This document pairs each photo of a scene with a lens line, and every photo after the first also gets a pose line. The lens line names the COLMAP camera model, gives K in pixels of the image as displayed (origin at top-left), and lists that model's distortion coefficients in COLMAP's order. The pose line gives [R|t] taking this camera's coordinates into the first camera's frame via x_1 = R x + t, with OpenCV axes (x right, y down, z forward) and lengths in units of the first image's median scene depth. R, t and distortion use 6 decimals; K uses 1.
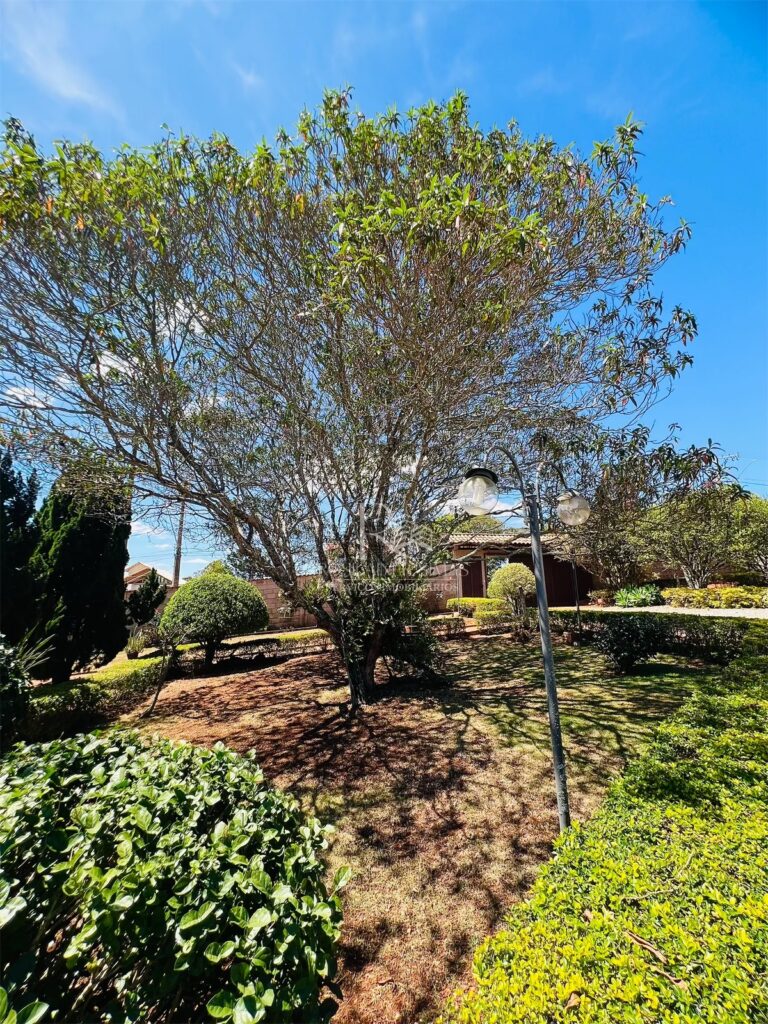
lens RADIAL K [[411.7, 0, 382.0], [0, 411.7, 512.8], [0, 0, 1]] dist [0.001637, -0.002264]
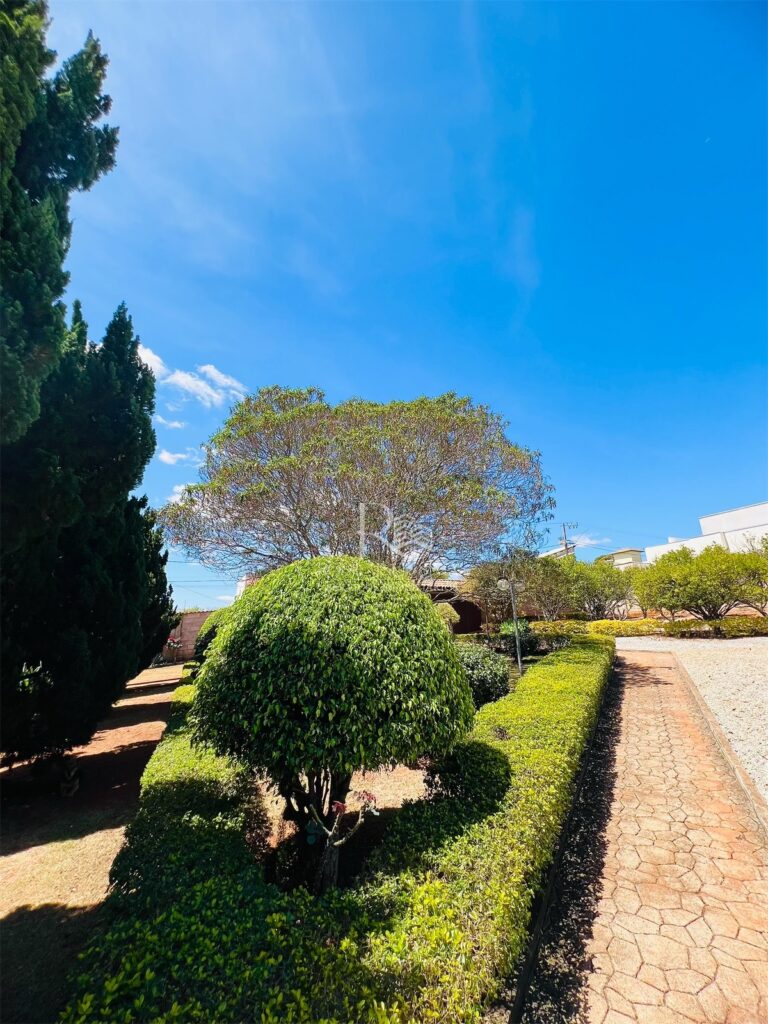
lens RADIAL K [[411.7, 0, 385.8], [0, 411.7, 512.2], [0, 0, 1]] dist [0.001637, -0.002264]
pose [[0.959830, 0.084413, 0.267582, -0.235731], [-0.062011, 0.993909, -0.091107, -0.039200], [-0.273643, 0.070854, 0.959218, -0.293059]]
